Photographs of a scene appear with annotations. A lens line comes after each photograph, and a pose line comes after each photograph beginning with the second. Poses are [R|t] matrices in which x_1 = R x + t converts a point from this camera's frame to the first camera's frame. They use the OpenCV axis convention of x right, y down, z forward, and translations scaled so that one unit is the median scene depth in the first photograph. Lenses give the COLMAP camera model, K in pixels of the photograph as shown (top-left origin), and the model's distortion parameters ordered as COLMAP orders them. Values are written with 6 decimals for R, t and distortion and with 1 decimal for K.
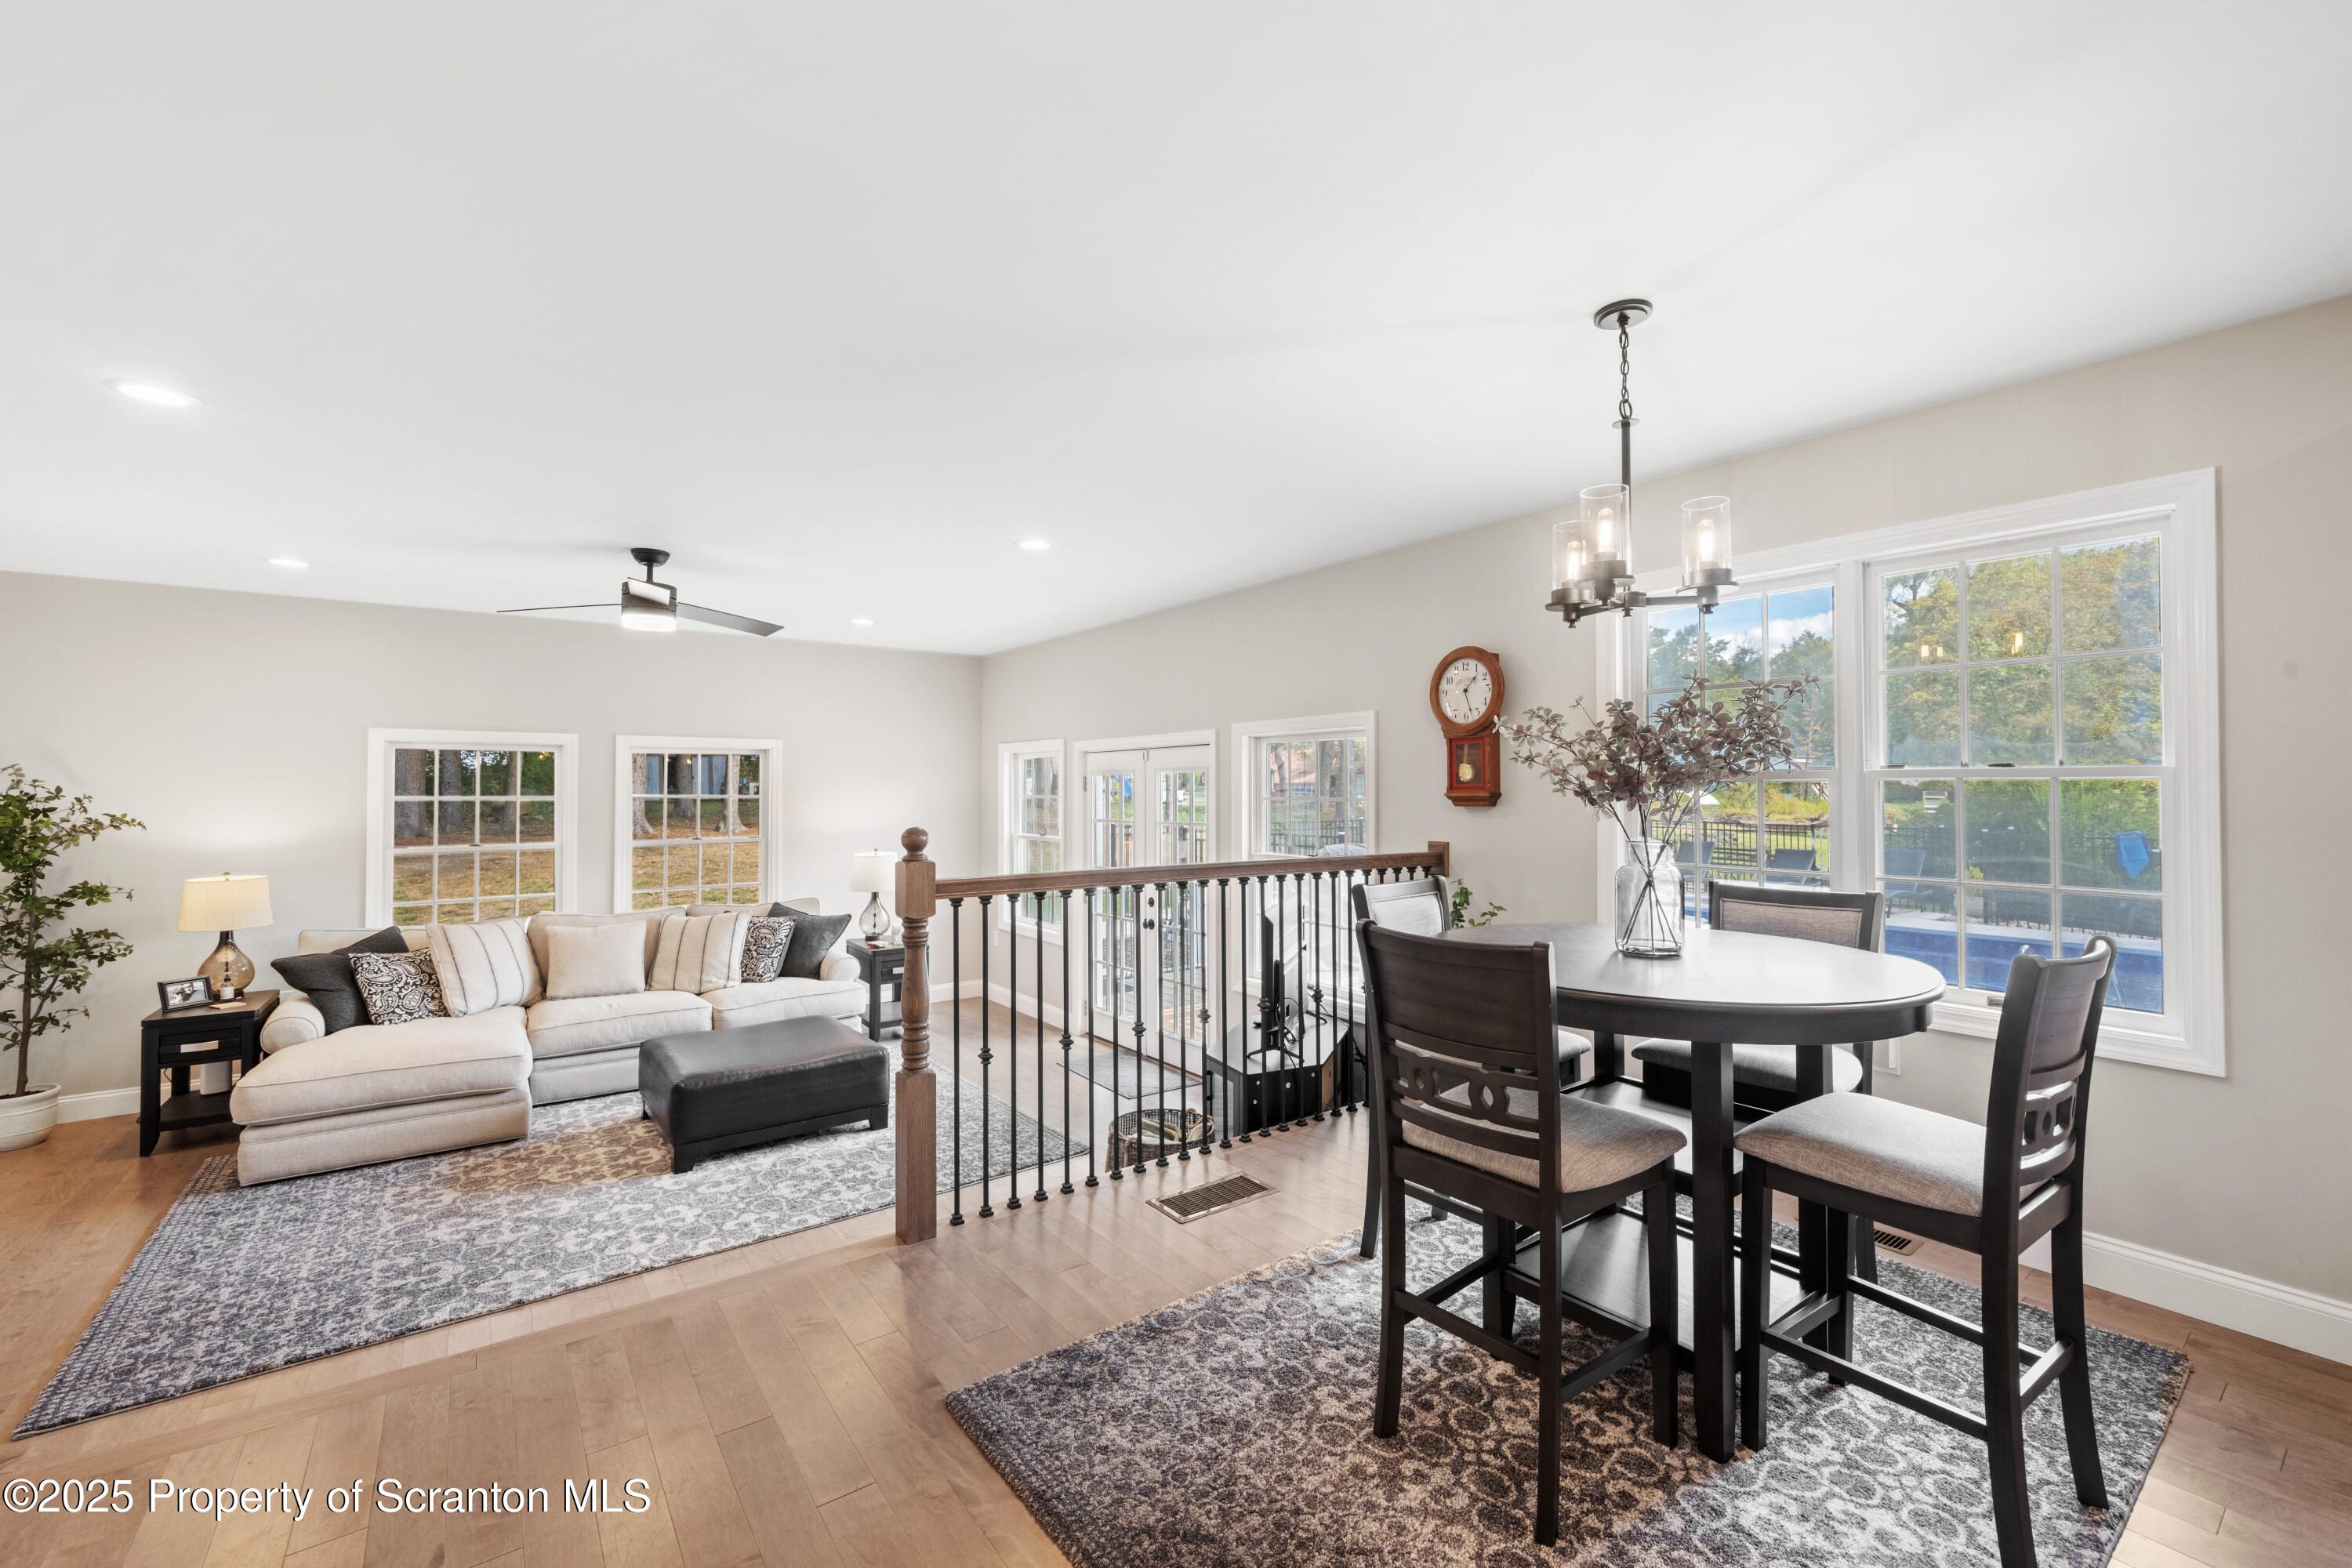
lens RADIAL K [[961.2, 0, 1174.9], [0, 961.2, 778.2], [0, 0, 1]] dist [-0.000060, -0.000029]
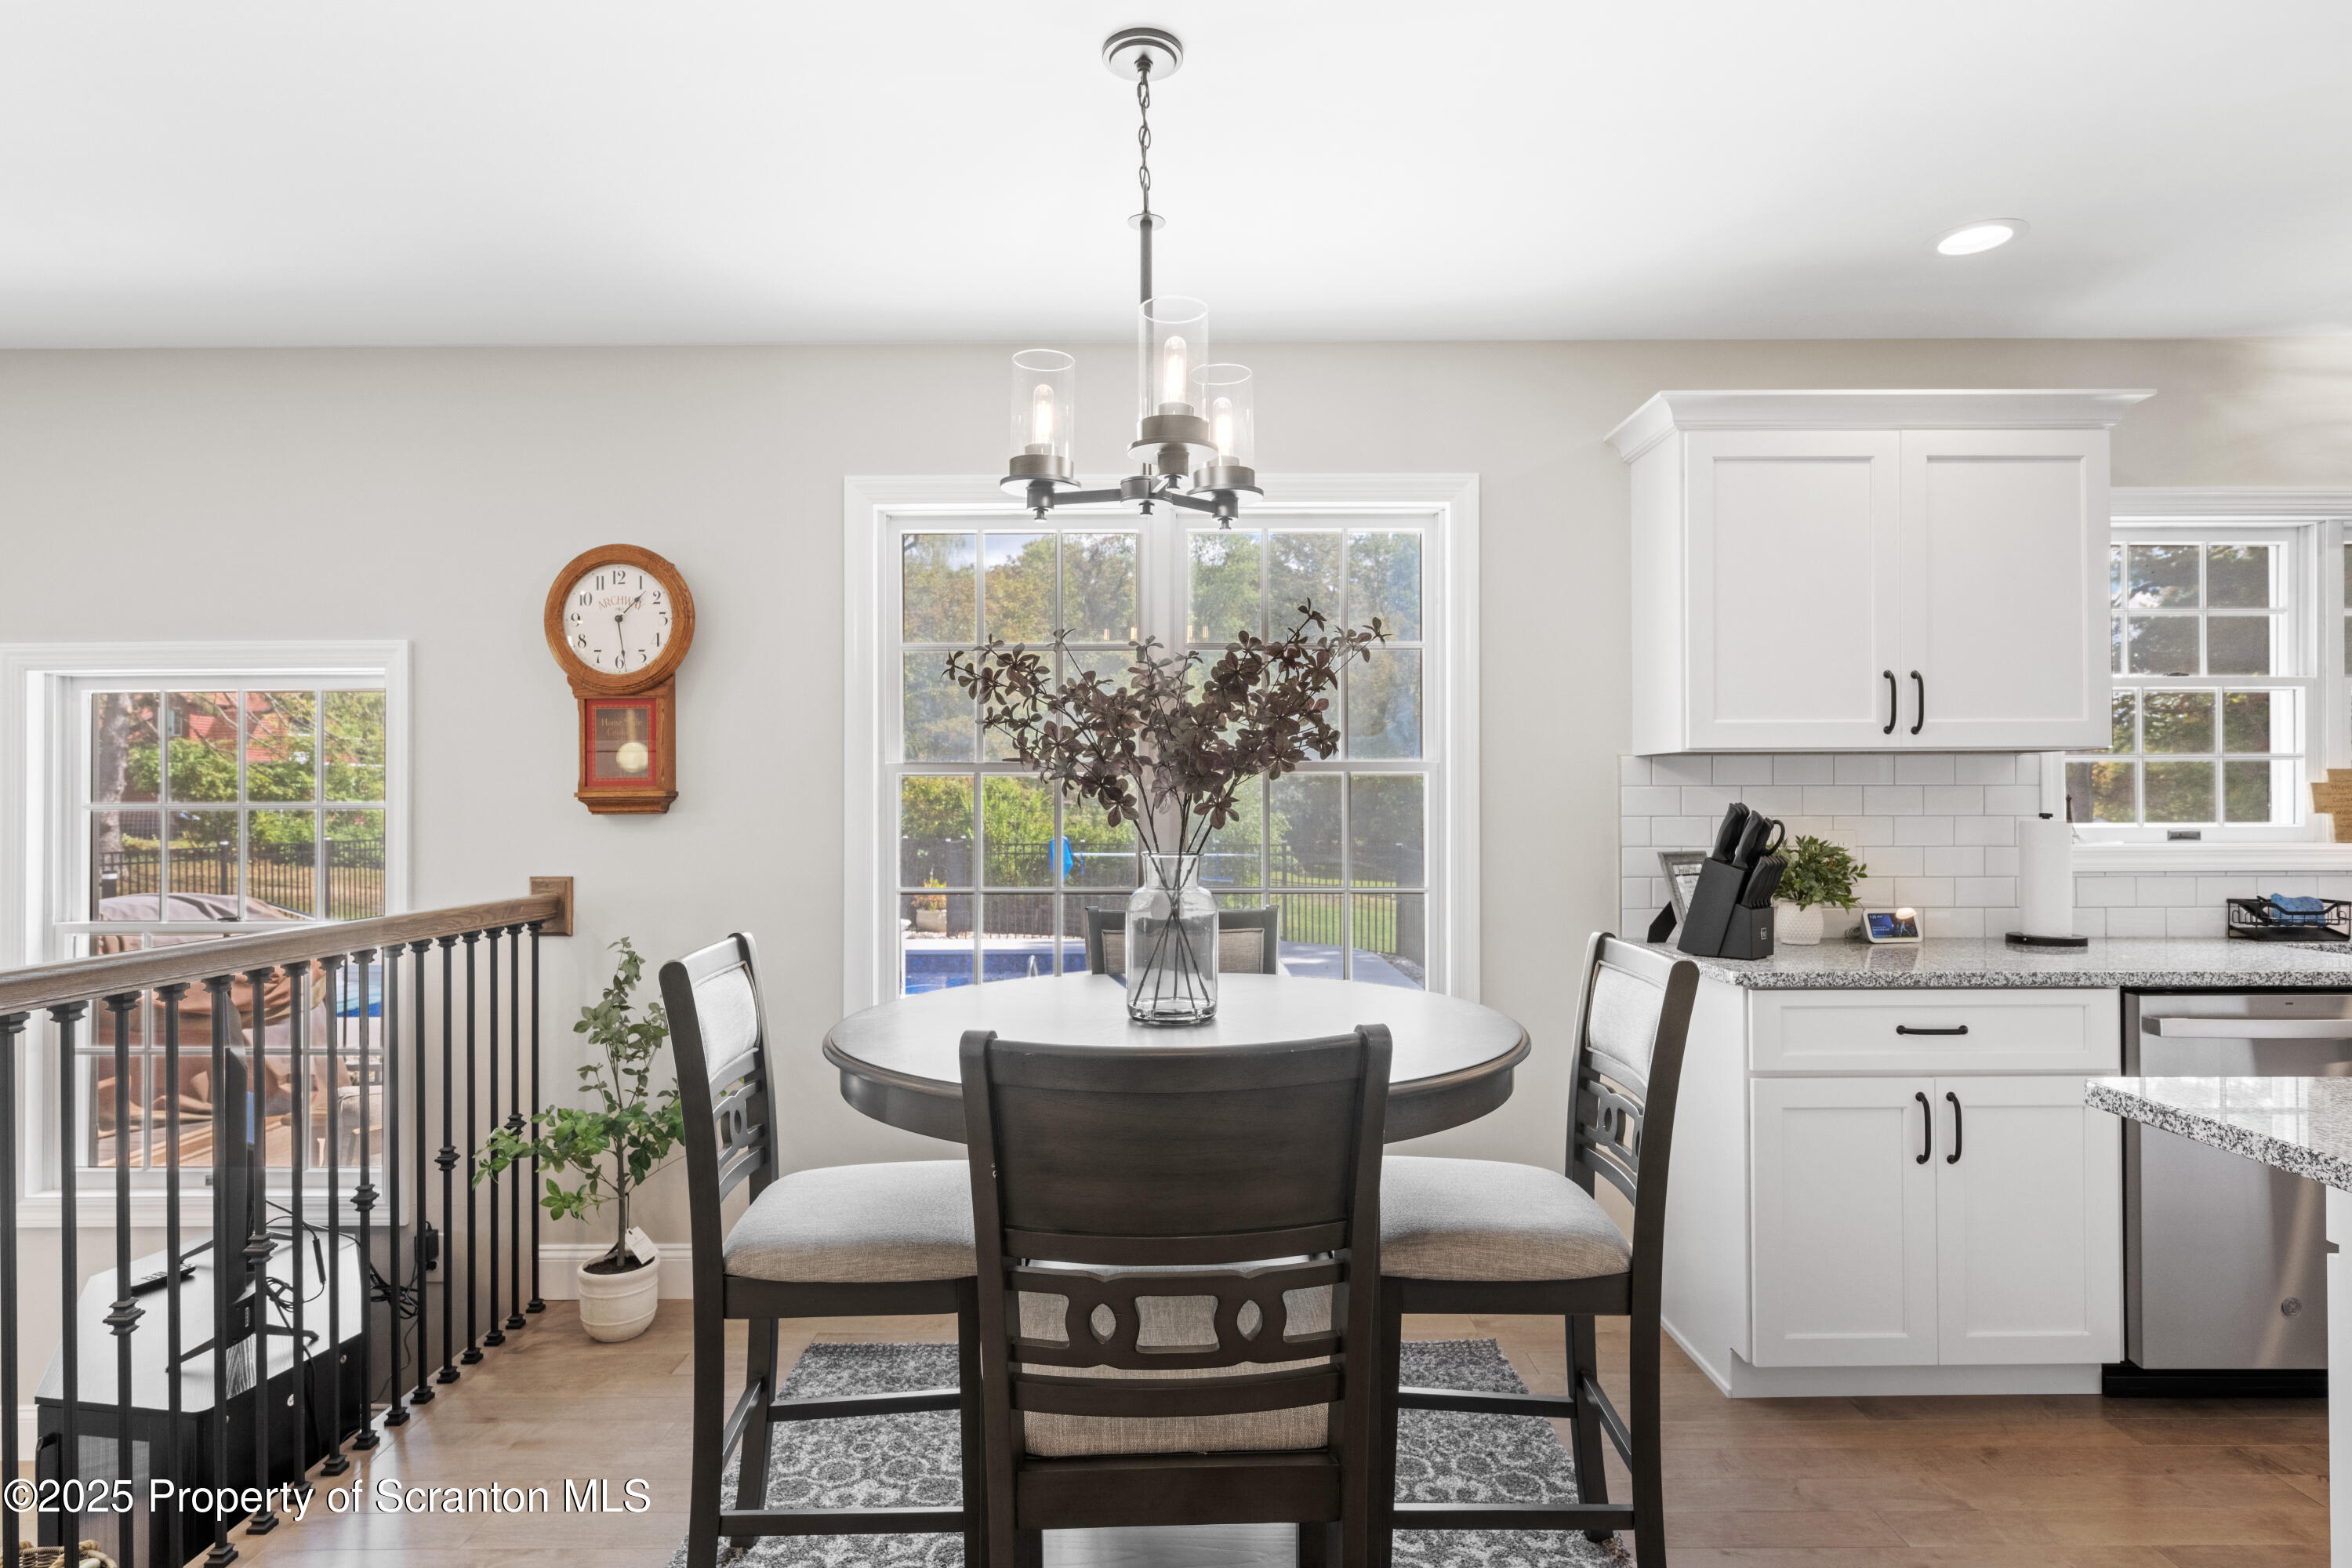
lens RADIAL K [[1283.4, 0, 1176.3], [0, 1283.4, 795.3], [0, 0, 1]] dist [-0.000202, -0.000190]
pose [[0.598505, -0.000209, 0.801119, -0.129005], [-0.006802, 0.999963, 0.005342, 0.011303], [-0.801090, -0.008646, 0.598481, 0.261643]]
